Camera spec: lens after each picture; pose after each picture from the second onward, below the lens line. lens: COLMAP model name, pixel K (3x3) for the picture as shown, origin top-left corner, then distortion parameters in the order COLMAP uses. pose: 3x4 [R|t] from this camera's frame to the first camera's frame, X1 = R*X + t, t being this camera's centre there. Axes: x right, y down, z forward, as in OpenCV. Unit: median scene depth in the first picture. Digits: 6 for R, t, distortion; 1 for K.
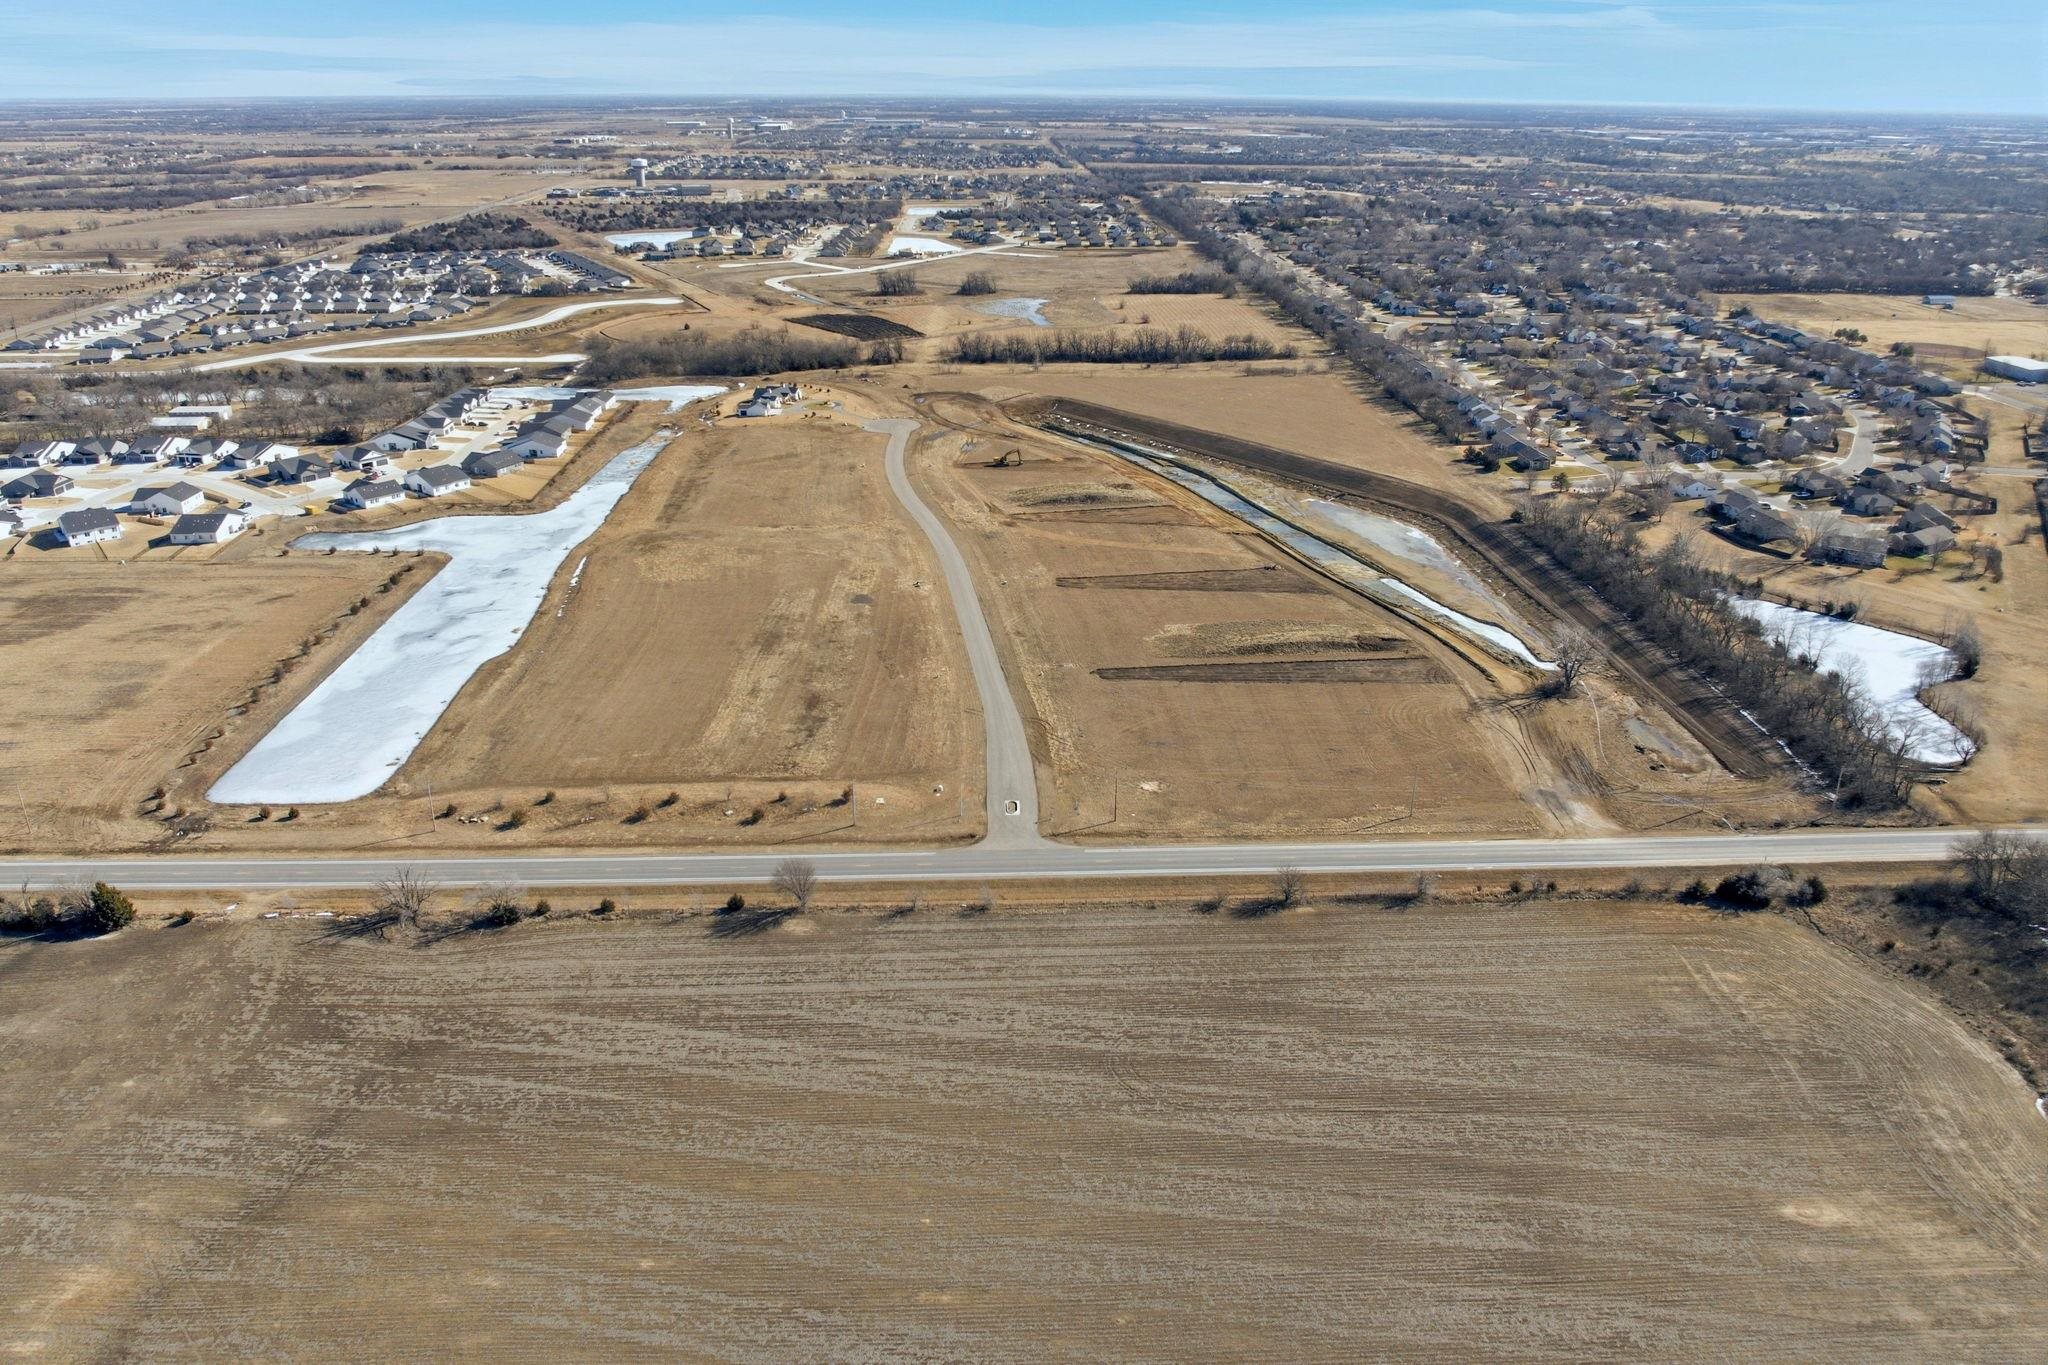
lens RADIAL K [[1445.0, 0, 1022.9], [0, 1445.0, 642.4], [0, 0, 1]] dist [-0.033417, -0.002718]
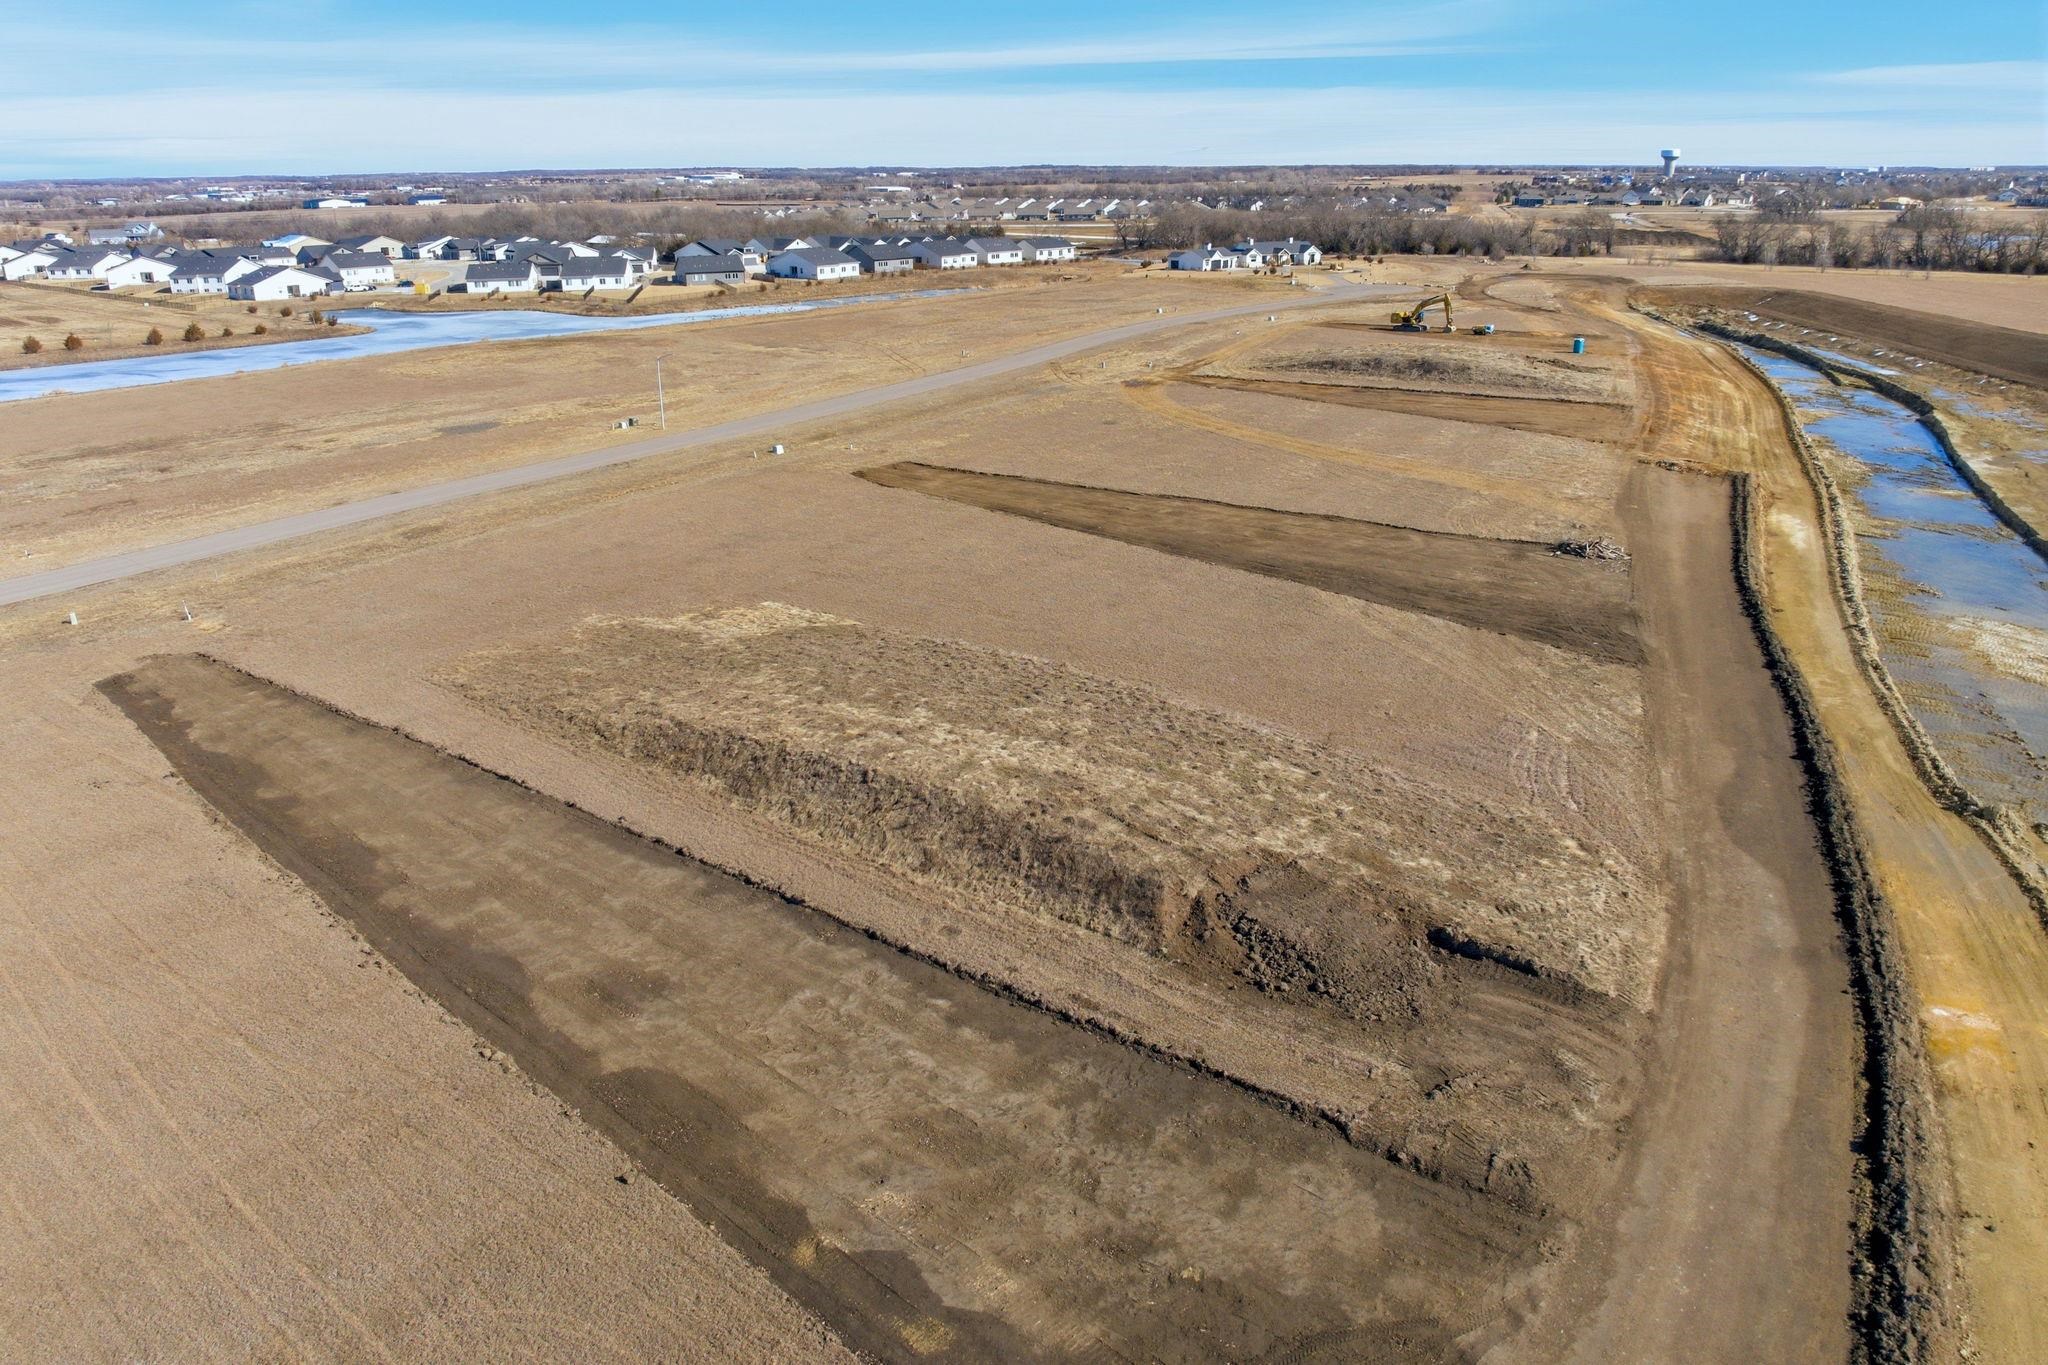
lens RADIAL K [[1455.3, 0, 1025.8], [0, 1455.3, 656.0], [0, 0, 1]] dist [-0.024973, -0.031841]
pose [[0.730471, 0.211548, -0.649353, 0.255520], [-0.237209, 0.970210, 0.049237, -0.022229], [0.640424, 0.118066, 0.758892, 0.713128]]
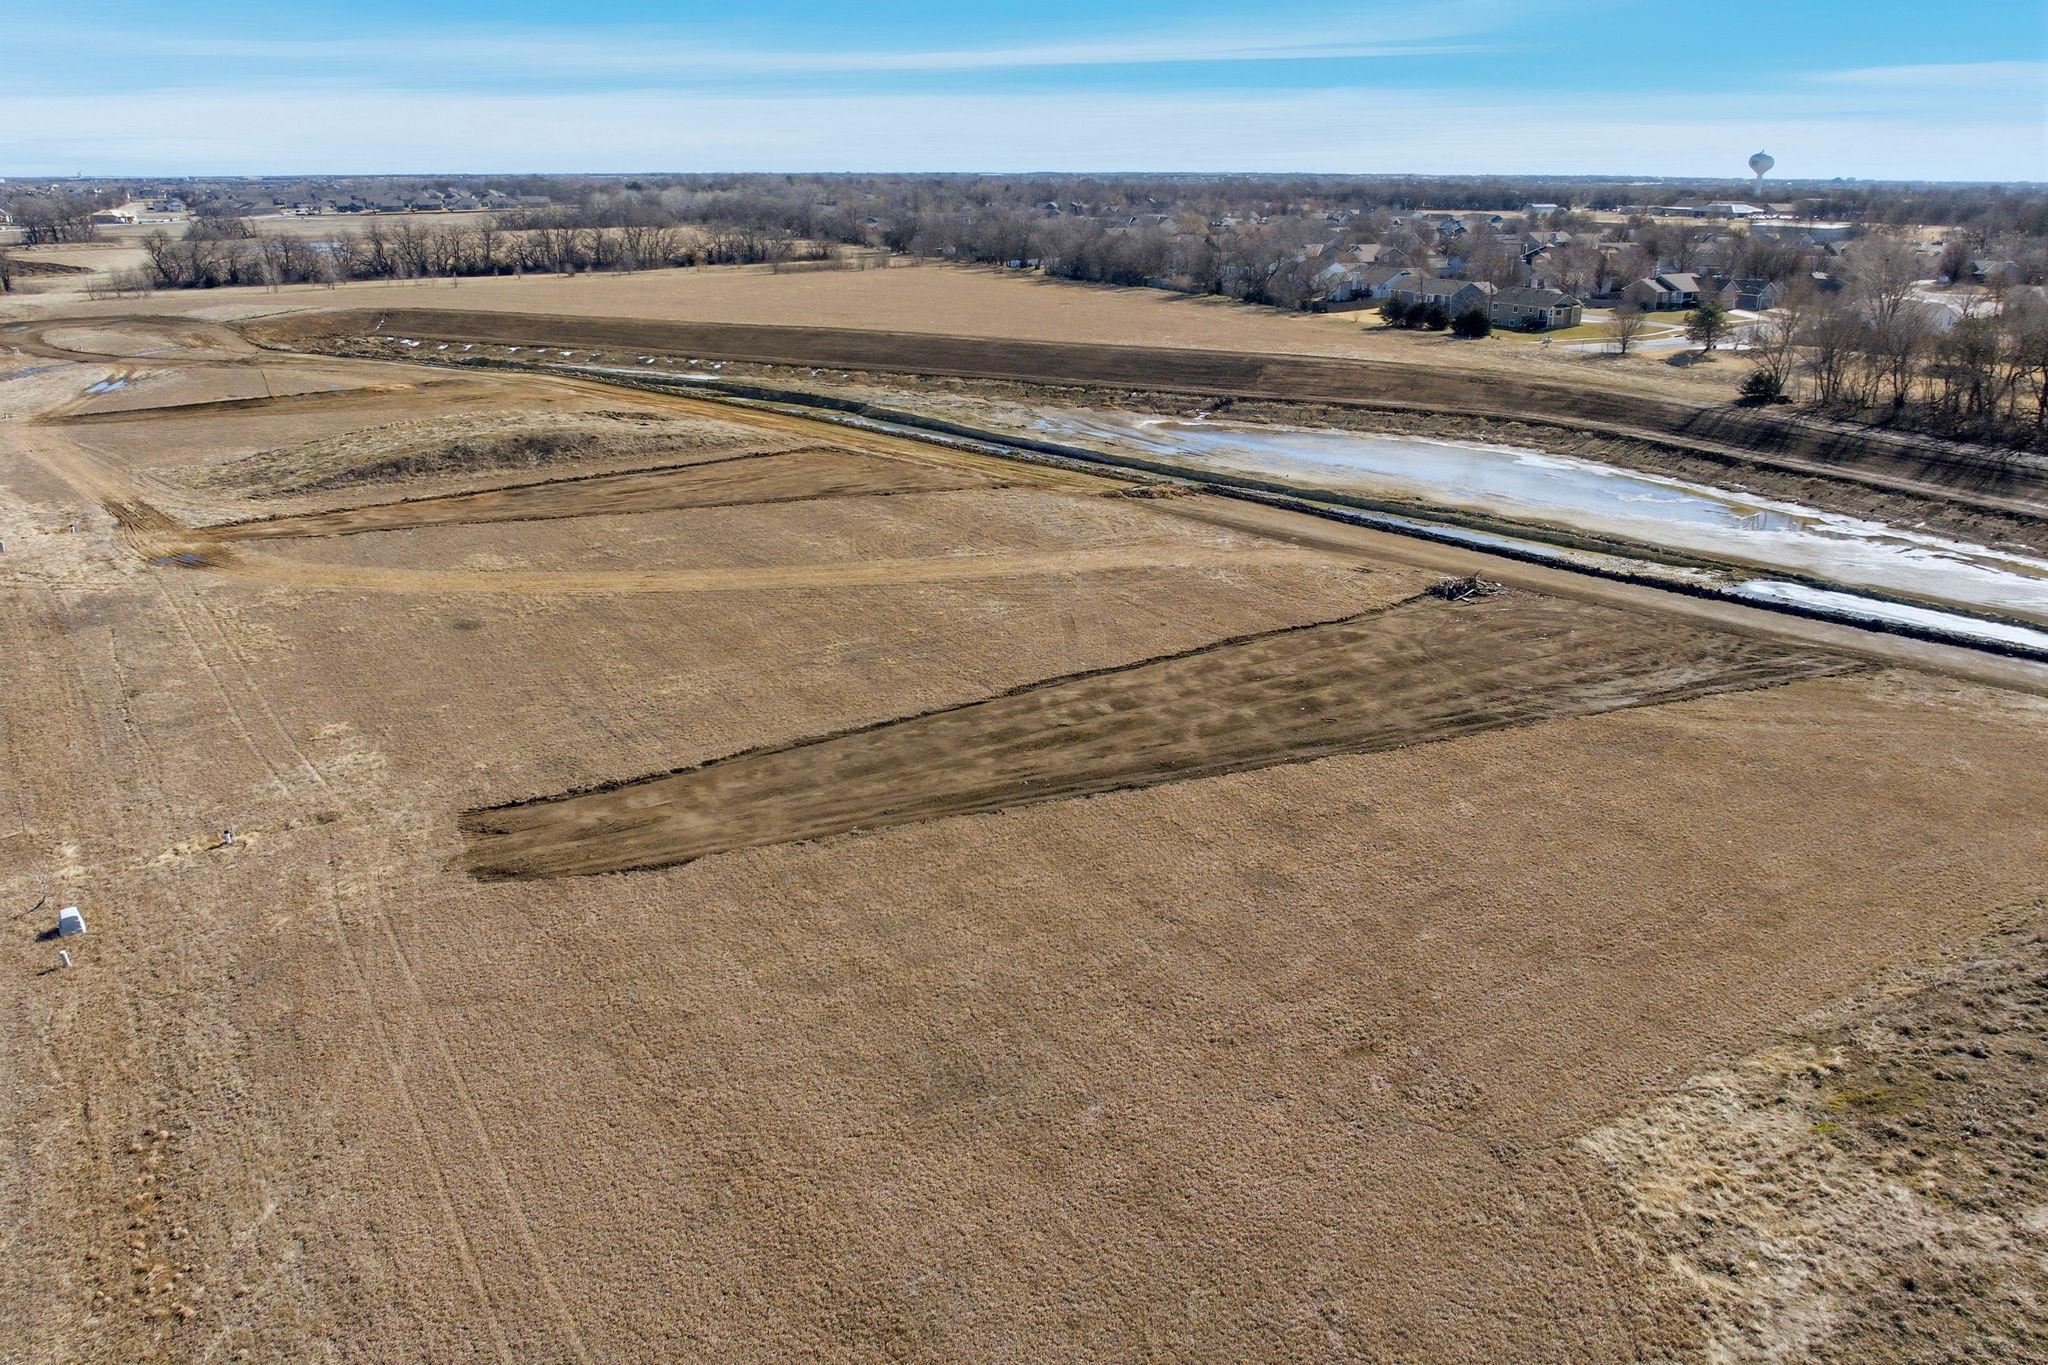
lens RADIAL K [[1464.0, 0, 1027.3], [0, 1464.0, 631.2], [0, 0, 1]] dist [-0.038482, 0.000978]
pose [[0.906069, -0.128819, 0.403044, 0.016601], [0.153206, 0.987777, -0.028708, -0.046554], [-0.394420, 0.087760, 0.914730, 0.776278]]
